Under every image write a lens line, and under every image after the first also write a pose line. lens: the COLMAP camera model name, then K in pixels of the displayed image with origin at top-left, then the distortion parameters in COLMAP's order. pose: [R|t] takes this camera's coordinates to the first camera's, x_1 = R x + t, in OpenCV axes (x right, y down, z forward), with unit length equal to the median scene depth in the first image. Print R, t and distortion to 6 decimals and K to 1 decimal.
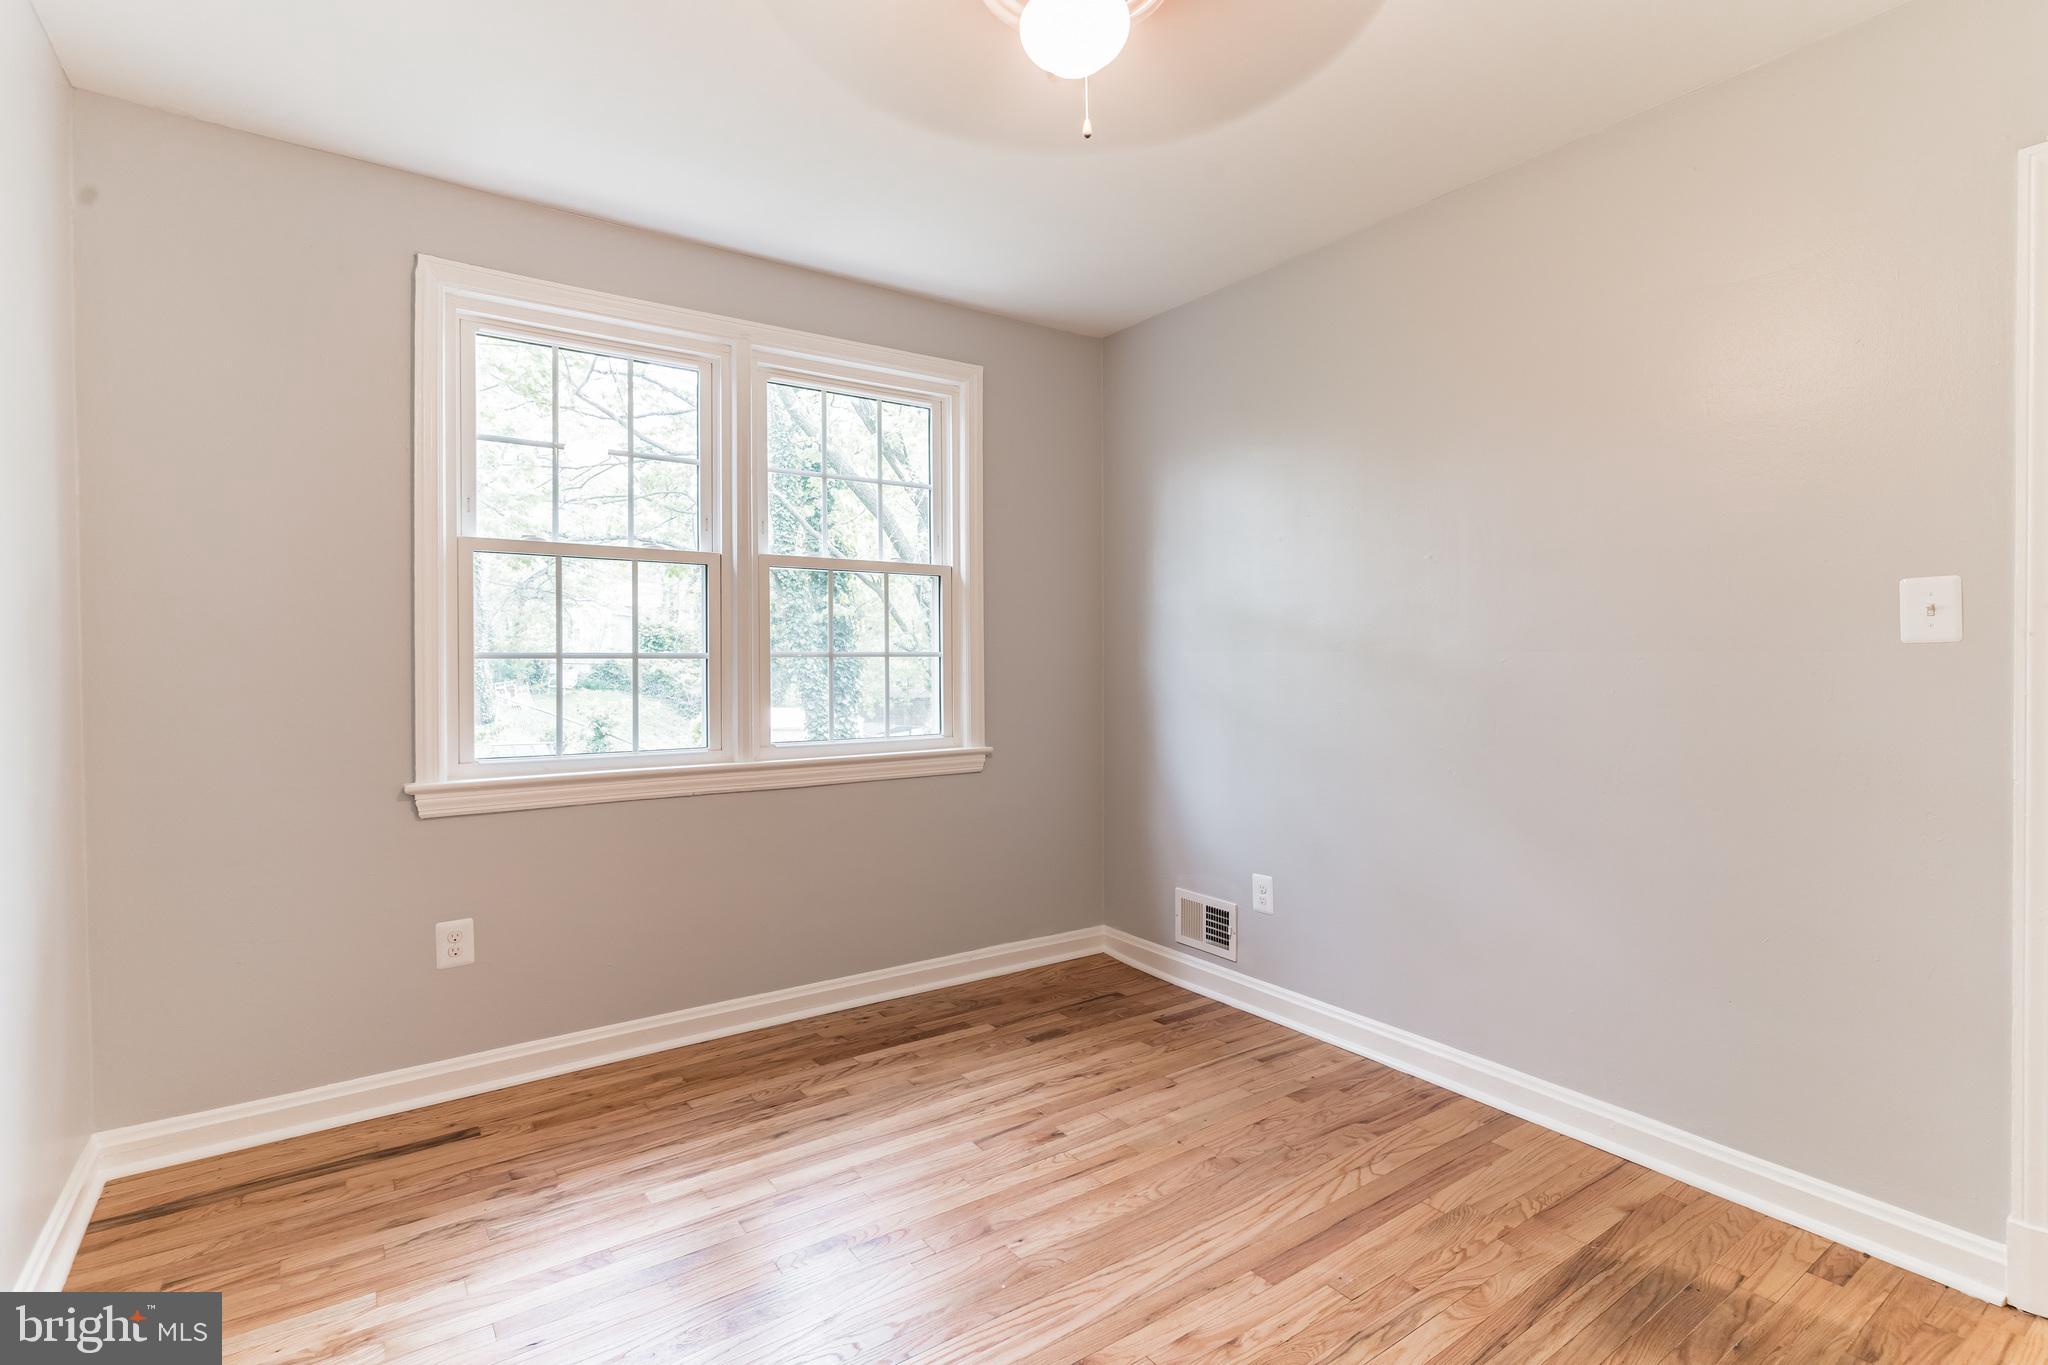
lens RADIAL K [[985.0, 0, 1018.7], [0, 985.0, 669.5], [0, 0, 1]] dist [0.014445, -0.000178]
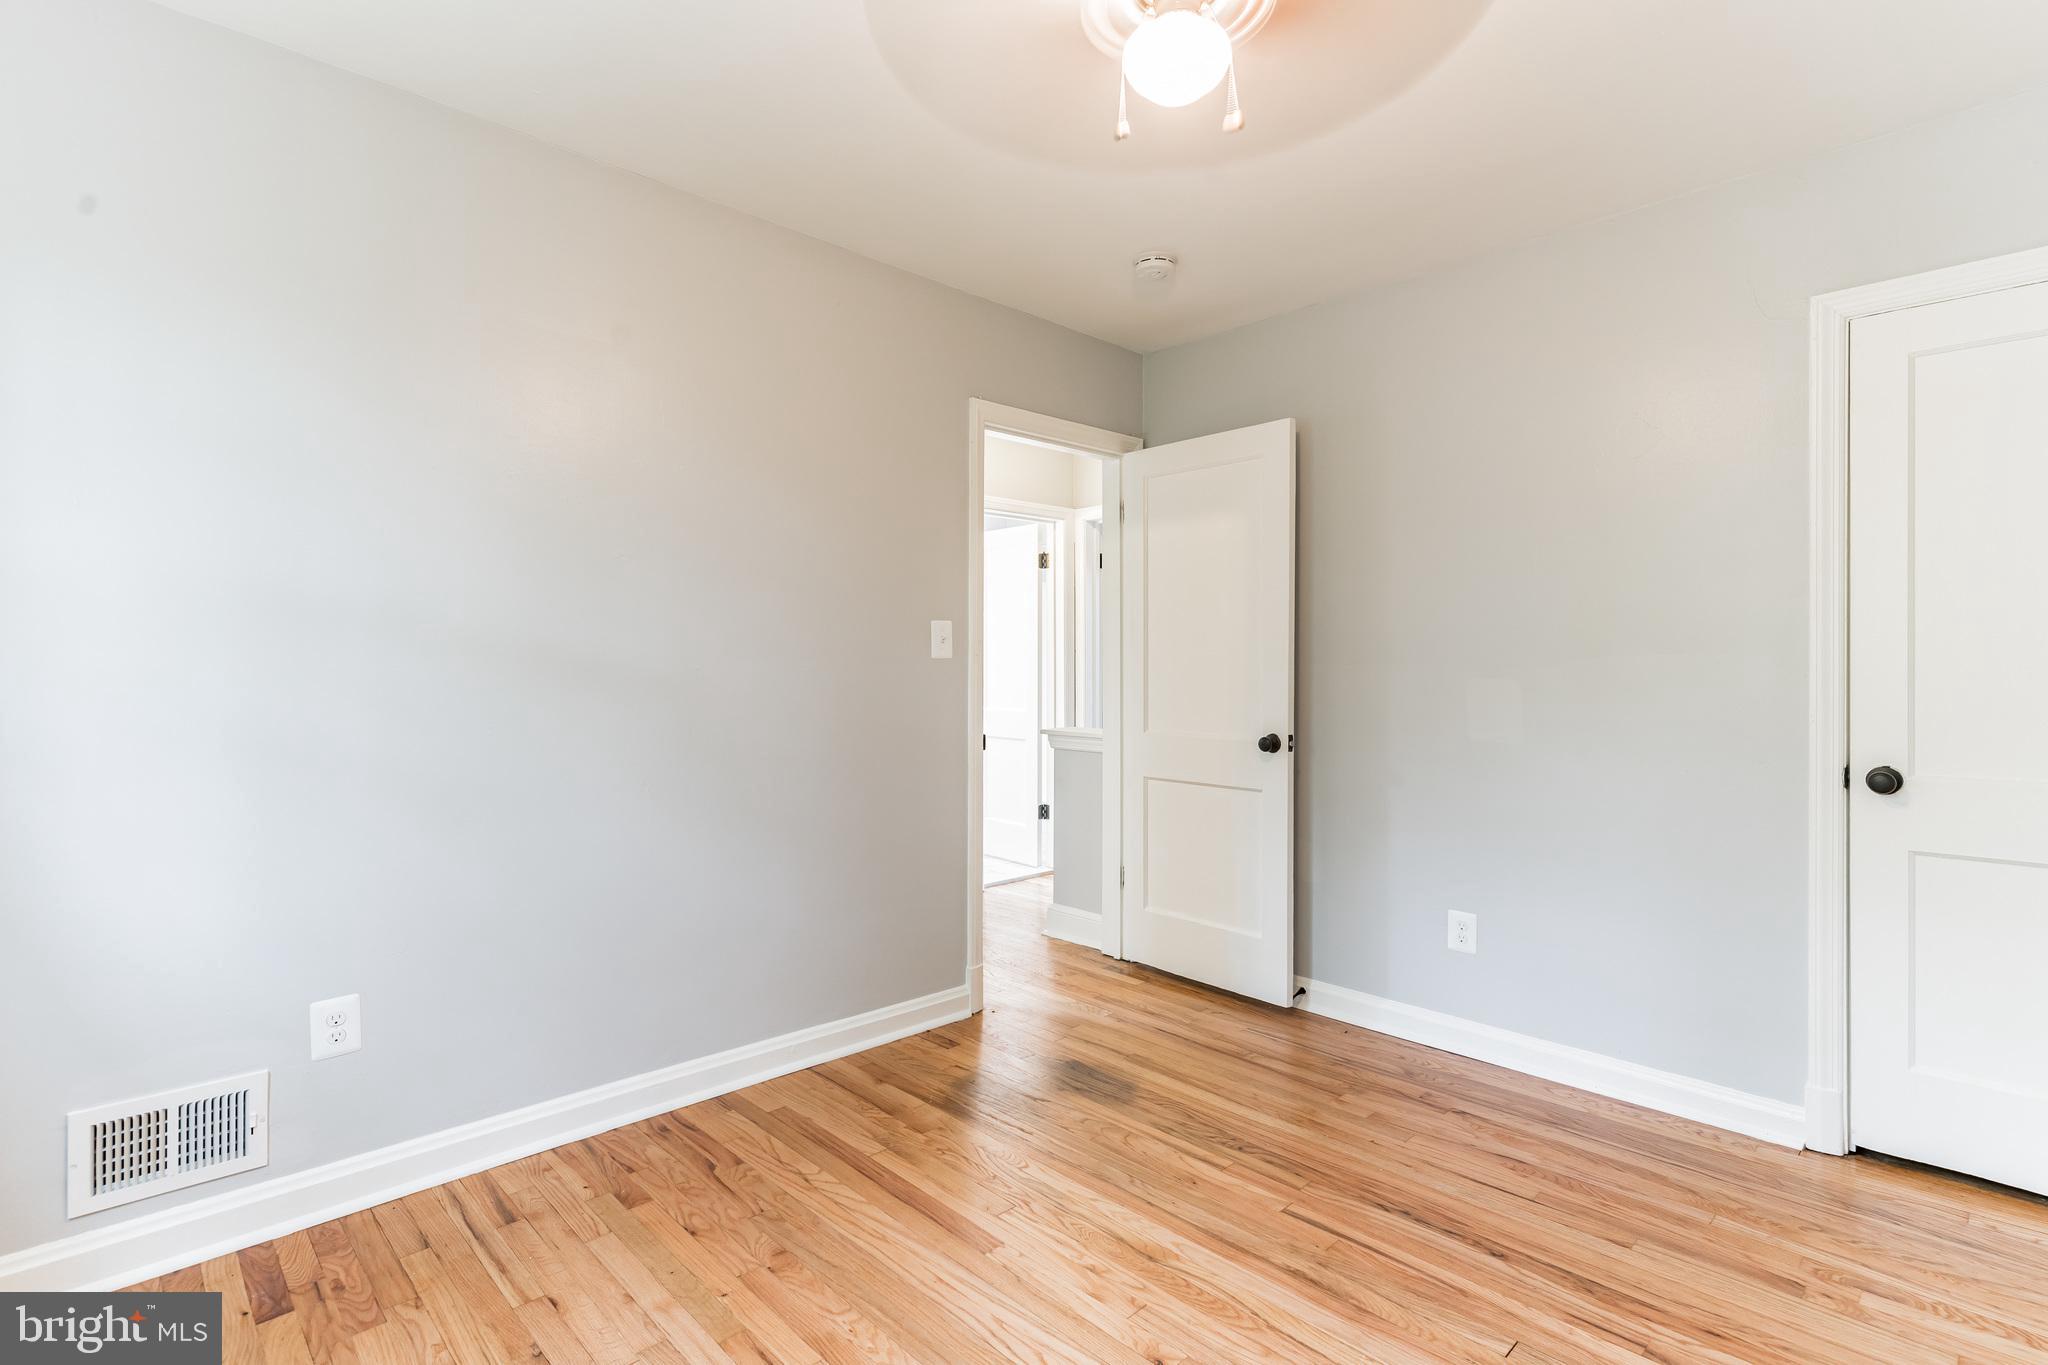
lens RADIAL K [[985.0, 0, 1019.1], [0, 985.0, 676.9], [0, 0, 1]] dist [0.014445, -0.000178]
pose [[-0.146330, -0.006874, 0.989212, -0.596634], [0.007952, 0.999935, 0.008125, -0.006521], [-0.989204, 0.009055, -0.146266, 0.833436]]
